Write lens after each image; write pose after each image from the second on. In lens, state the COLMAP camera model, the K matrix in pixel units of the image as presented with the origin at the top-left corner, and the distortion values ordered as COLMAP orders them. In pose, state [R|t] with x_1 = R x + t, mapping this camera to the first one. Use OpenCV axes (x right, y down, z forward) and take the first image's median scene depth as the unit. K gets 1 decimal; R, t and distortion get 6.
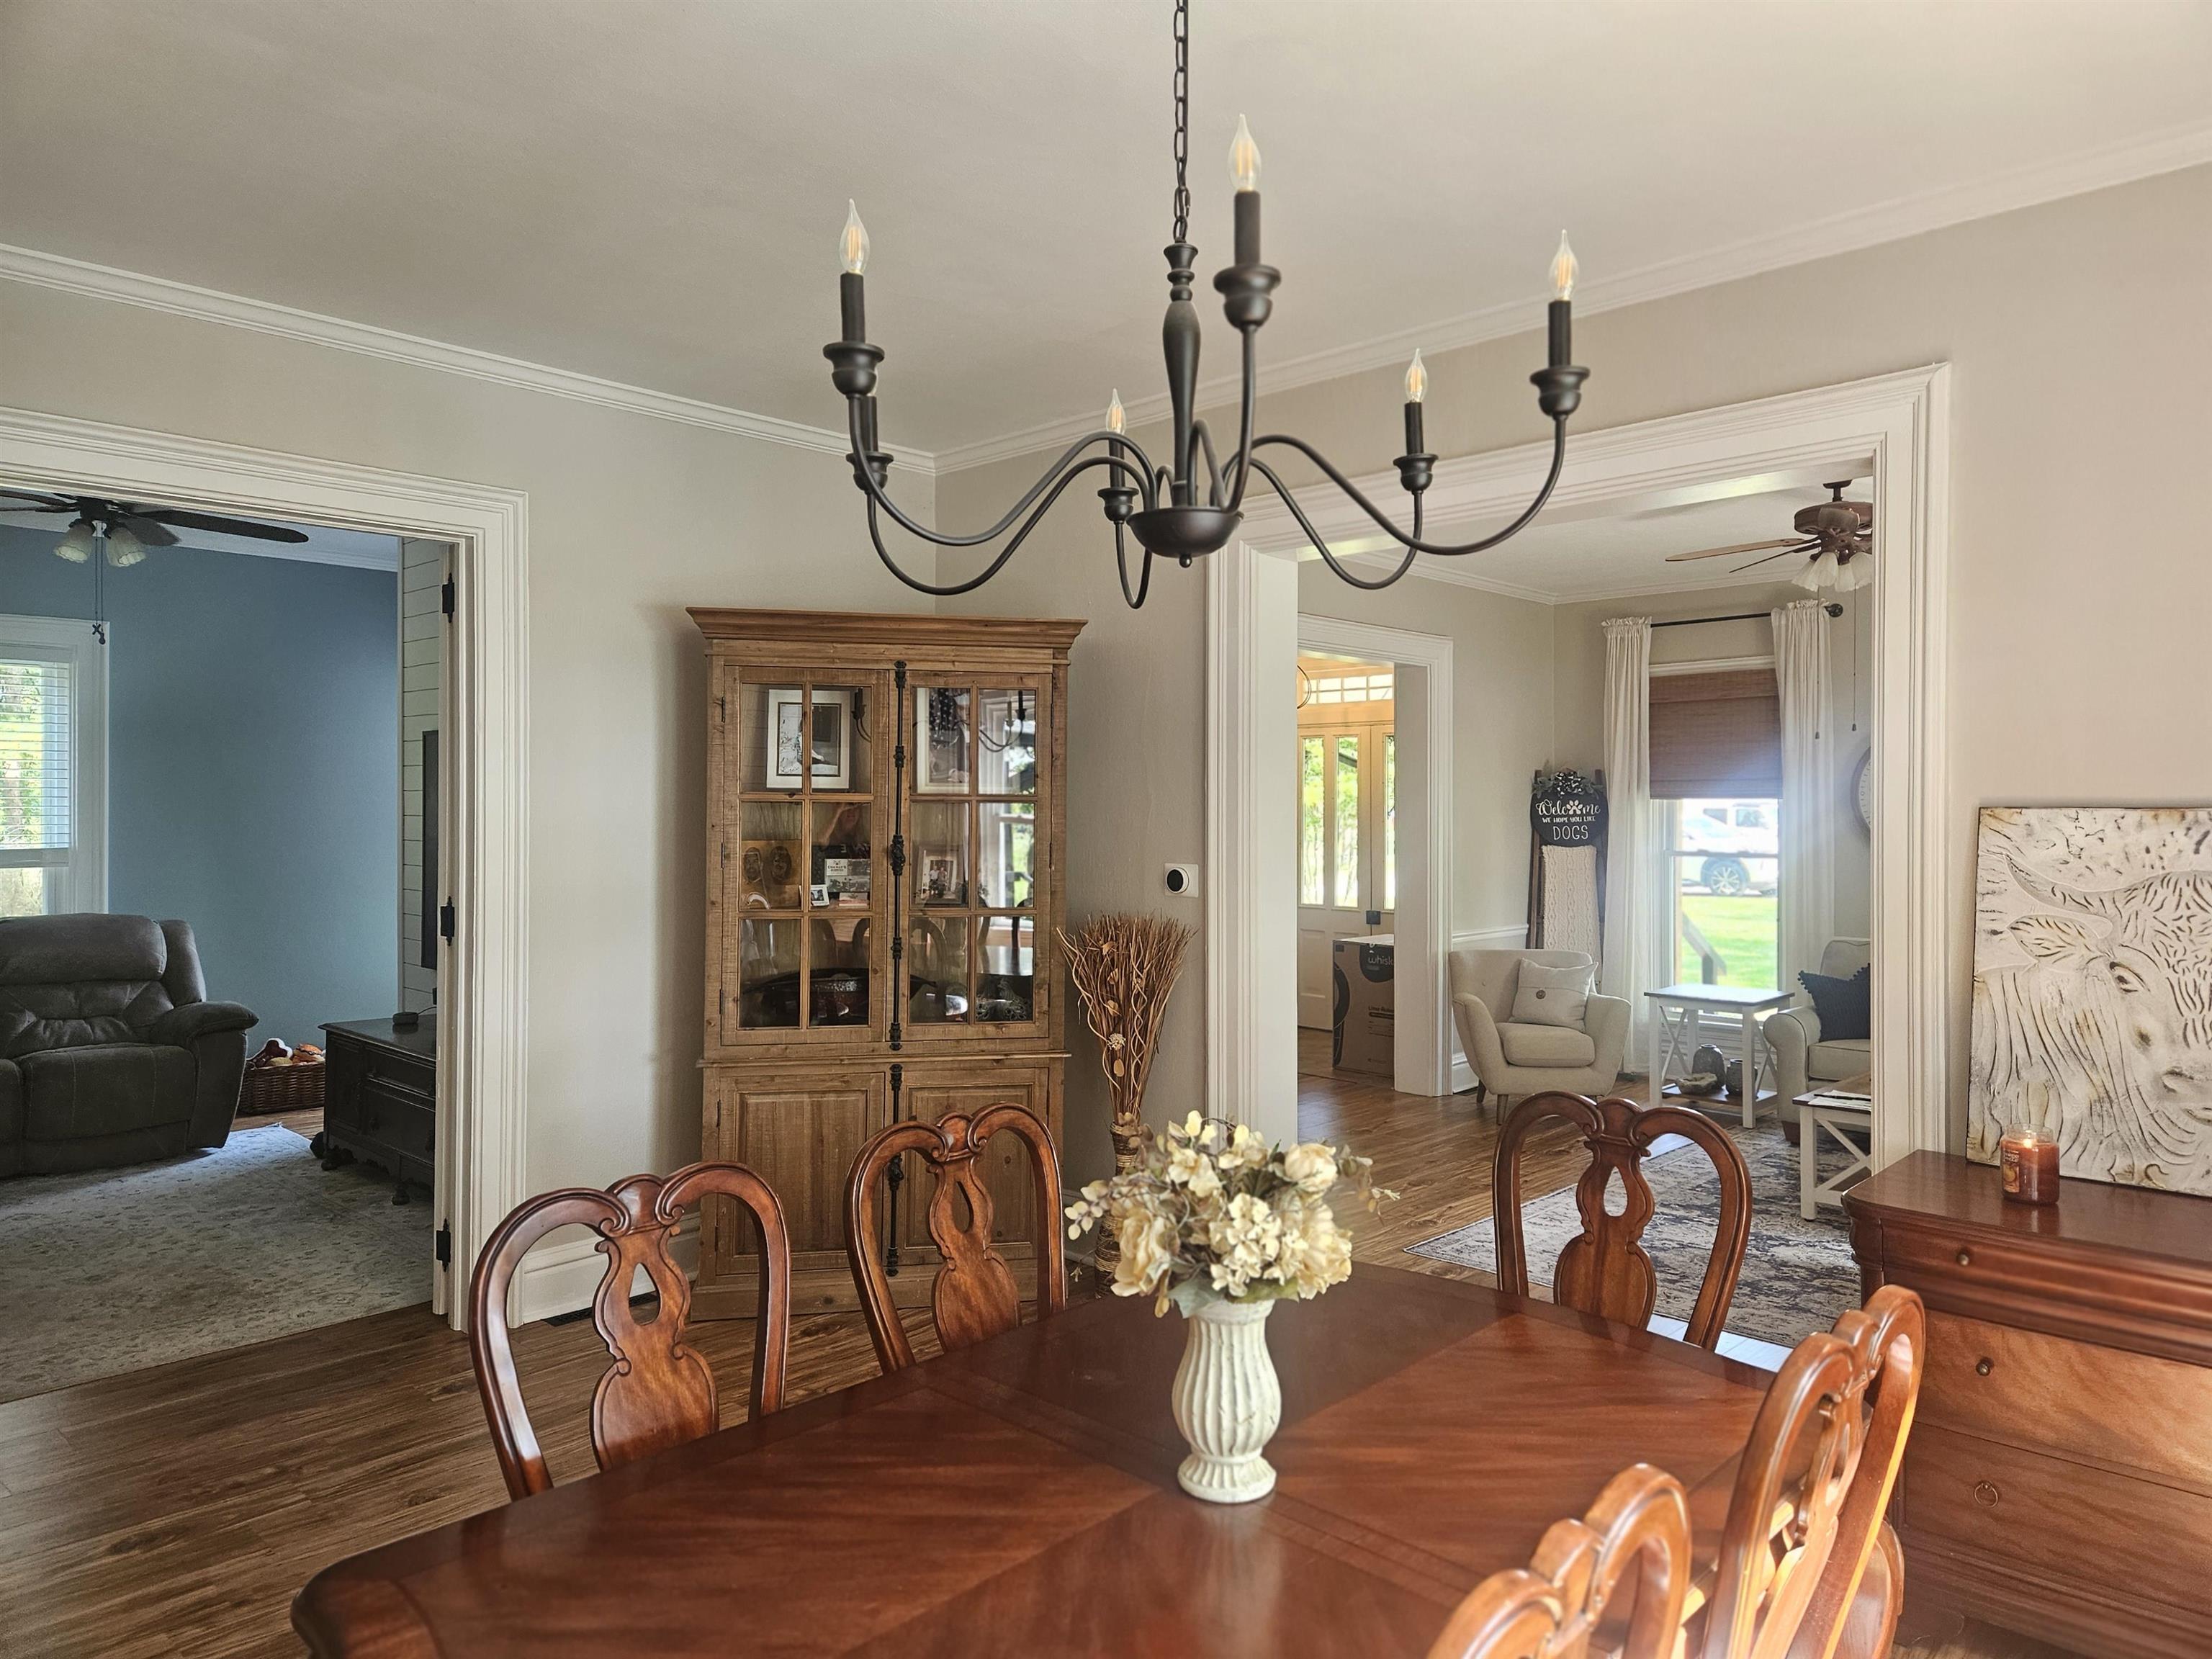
lens RADIAL K [[1467.6, 0, 1137.0], [0, 1467.6, 812.6], [0, 0, 1]] dist [0.081007, -0.063161]
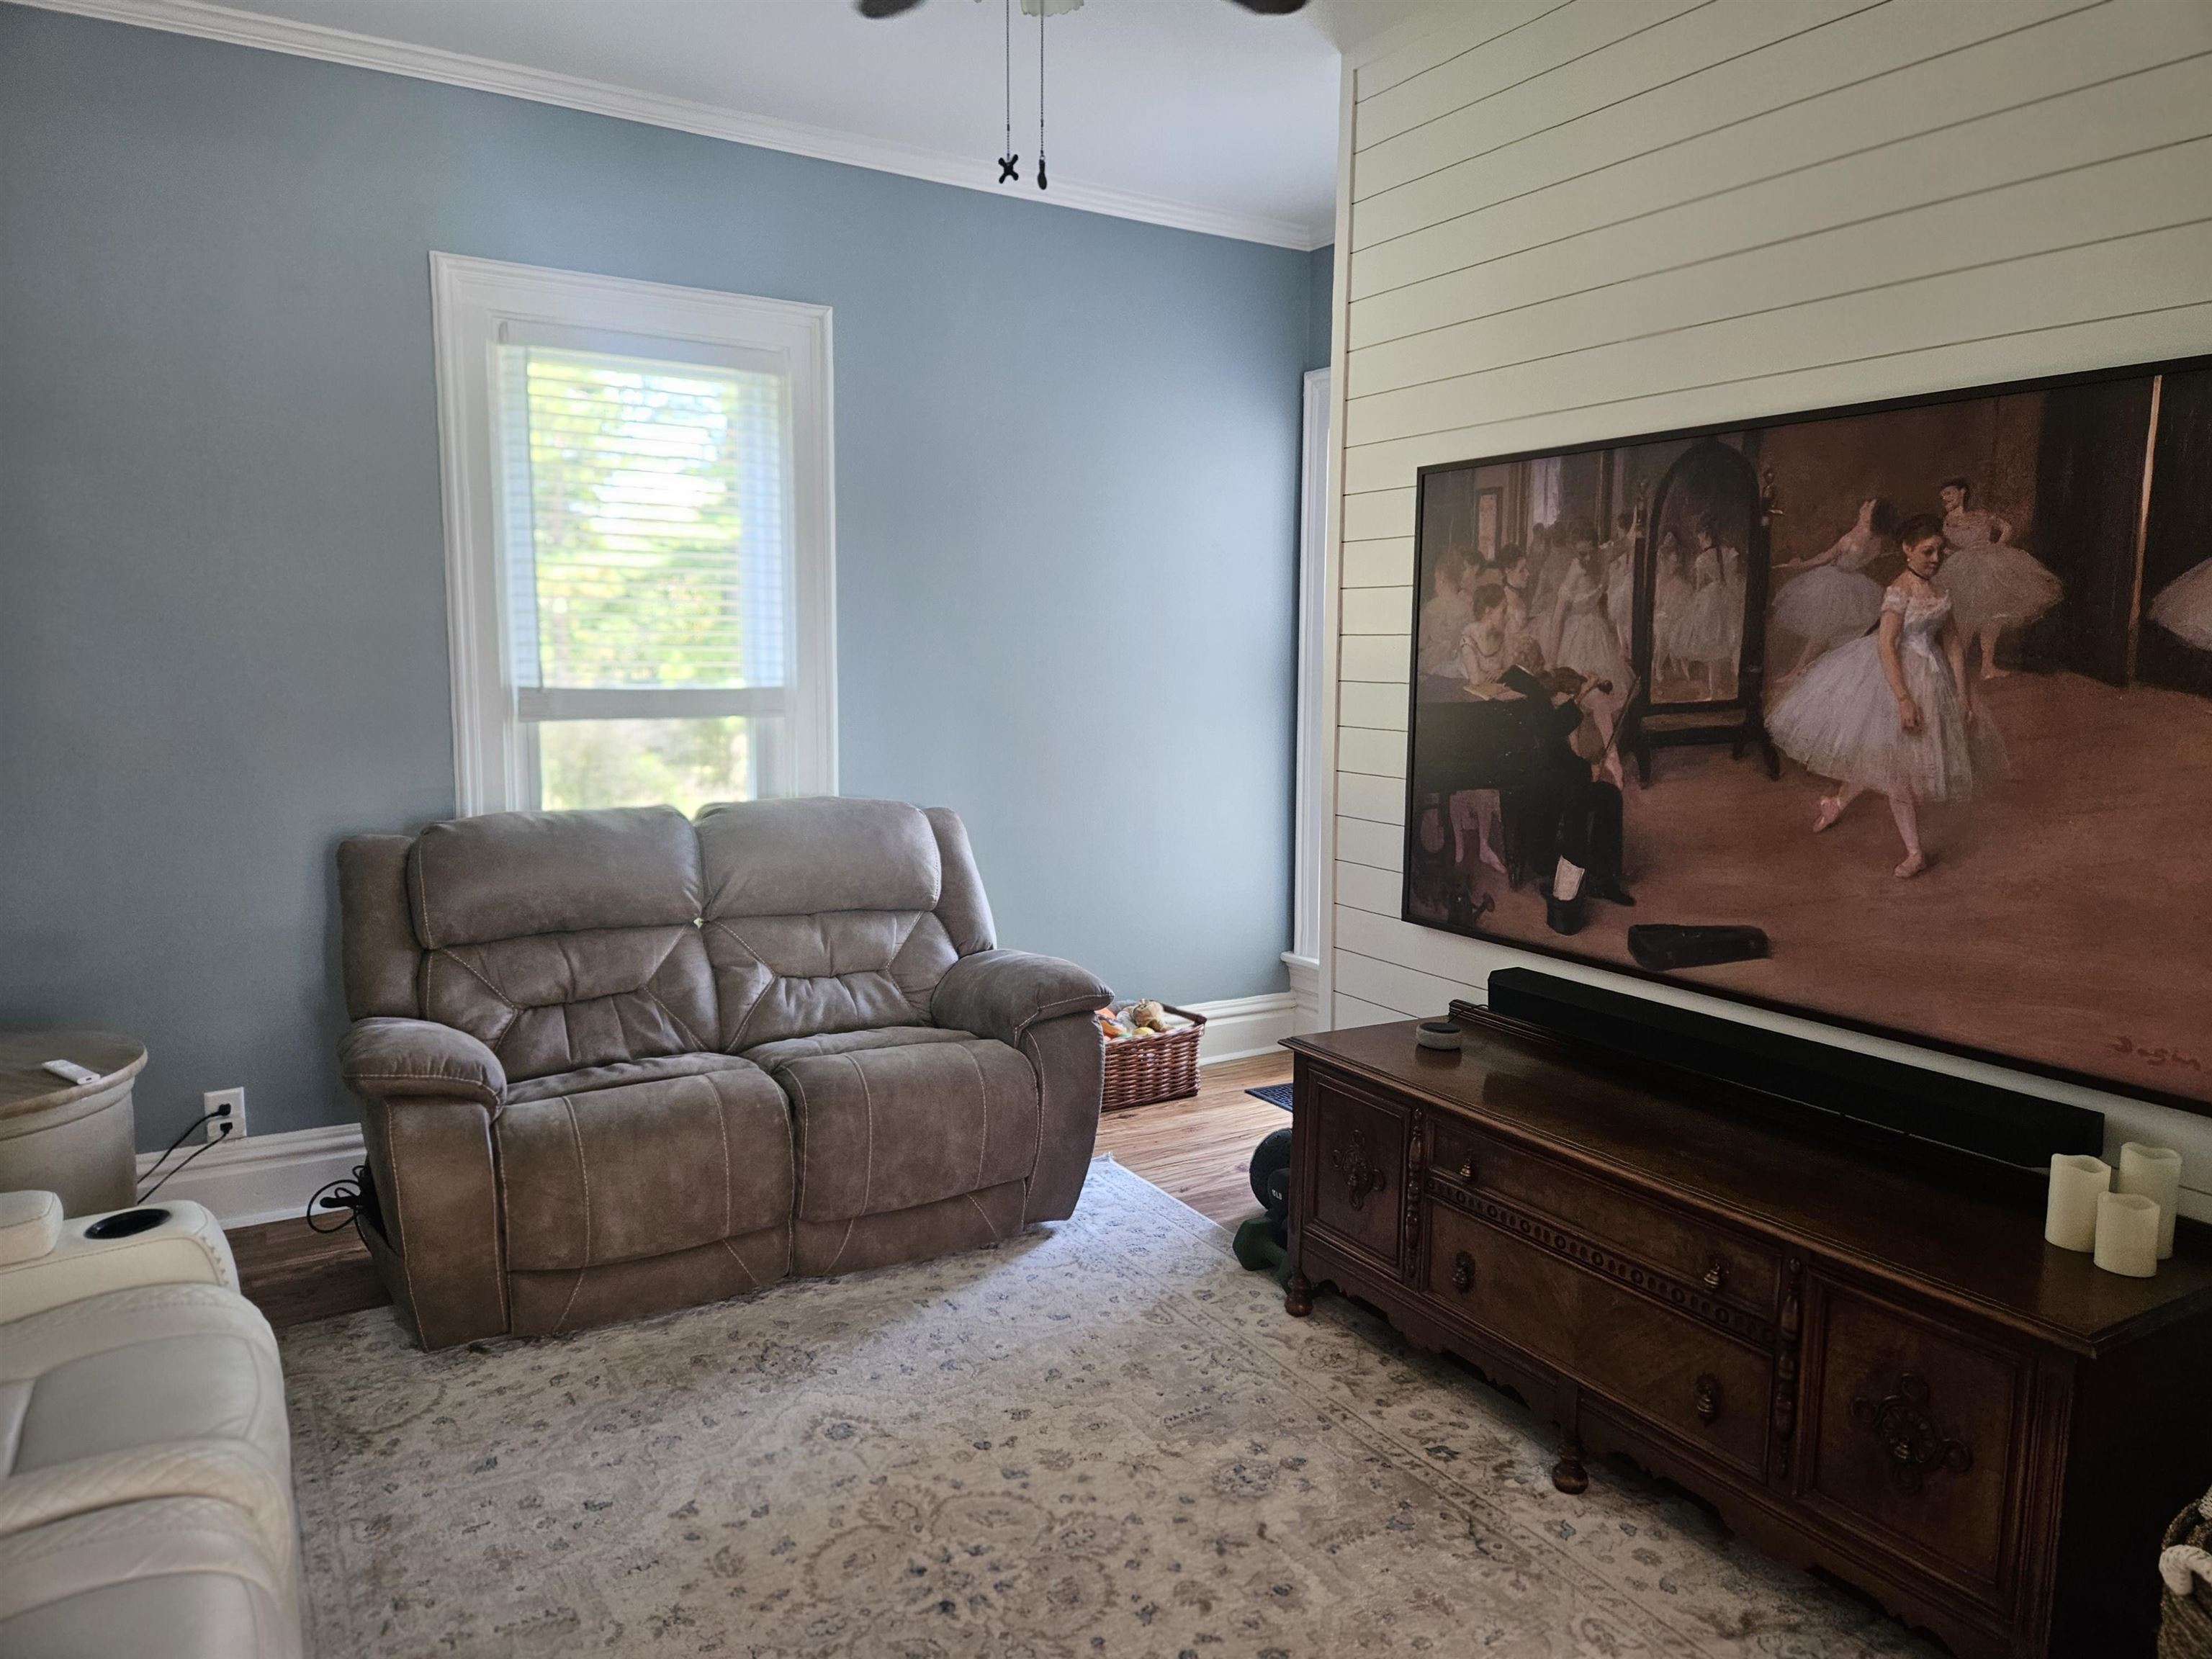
lens RADIAL K [[1467.6, 0, 1110.6], [0, 1467.6, 838.2], [0, 0, 1]] dist [0.081007, -0.063161]
pose [[0.958898, 0.030578, -0.282100, -0.637664], [0.001857, 0.993479, 0.114000, 0.025106], [0.283746, -0.109838, 0.952588, 0.709896]]
